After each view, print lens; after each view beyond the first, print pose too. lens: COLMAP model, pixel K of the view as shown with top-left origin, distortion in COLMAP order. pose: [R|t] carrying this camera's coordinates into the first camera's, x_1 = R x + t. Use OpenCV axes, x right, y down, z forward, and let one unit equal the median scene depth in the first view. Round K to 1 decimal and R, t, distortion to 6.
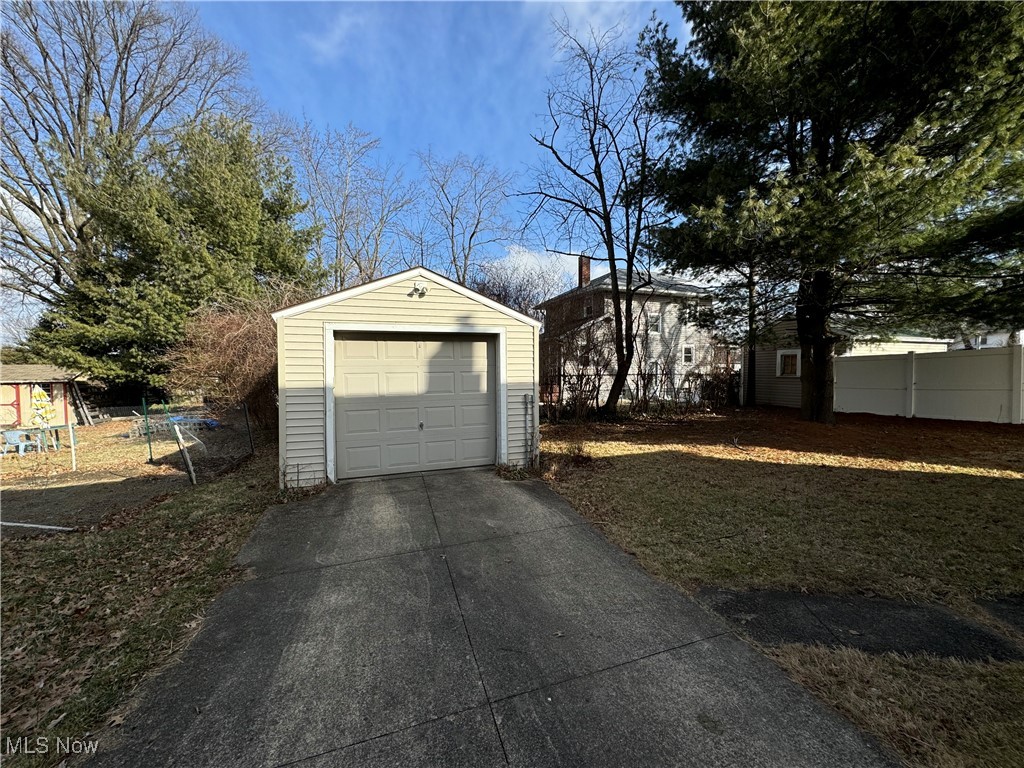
lens RADIAL K [[409.2, 0, 511.9], [0, 409.2, 378.0], [0, 0, 1]] dist [-0.007861, 0.002107]
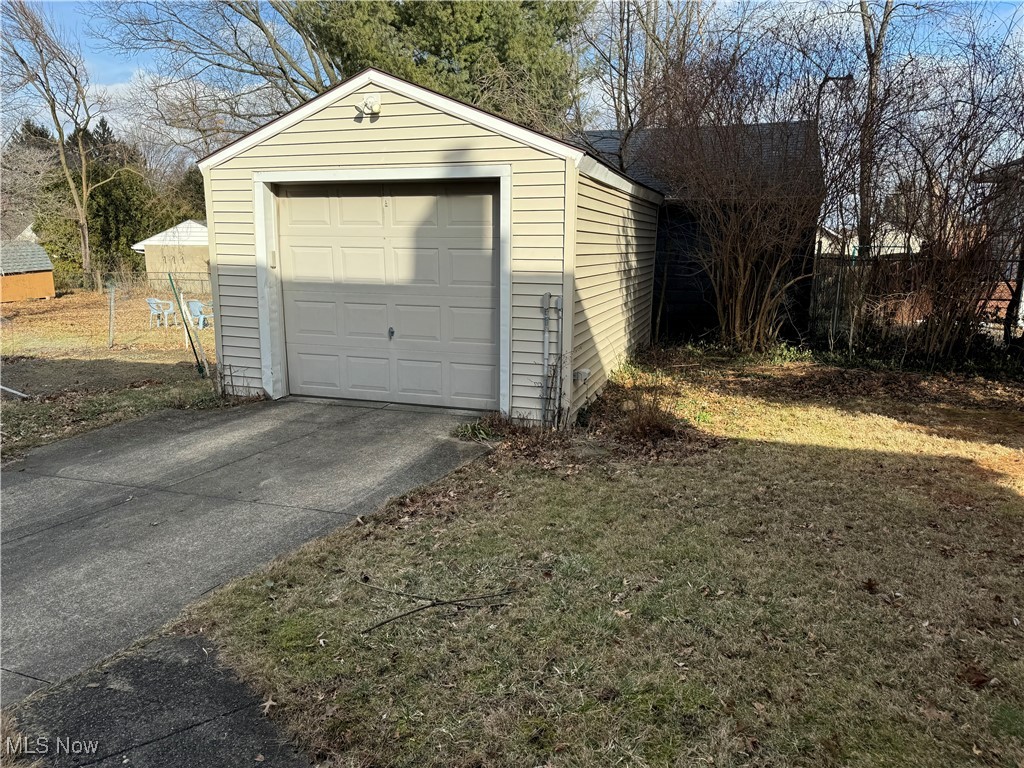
lens RADIAL K [[717.6, 0, 512.4], [0, 717.6, 388.5], [0, 0, 1]] dist [0.027076, -0.034661]
pose [[0.785087, 0.139016, -0.603584, 0.707644], [-0.029391, 0.981751, 0.187885, -0.016150], [0.618688, -0.129766, 0.774846, 0.272870]]
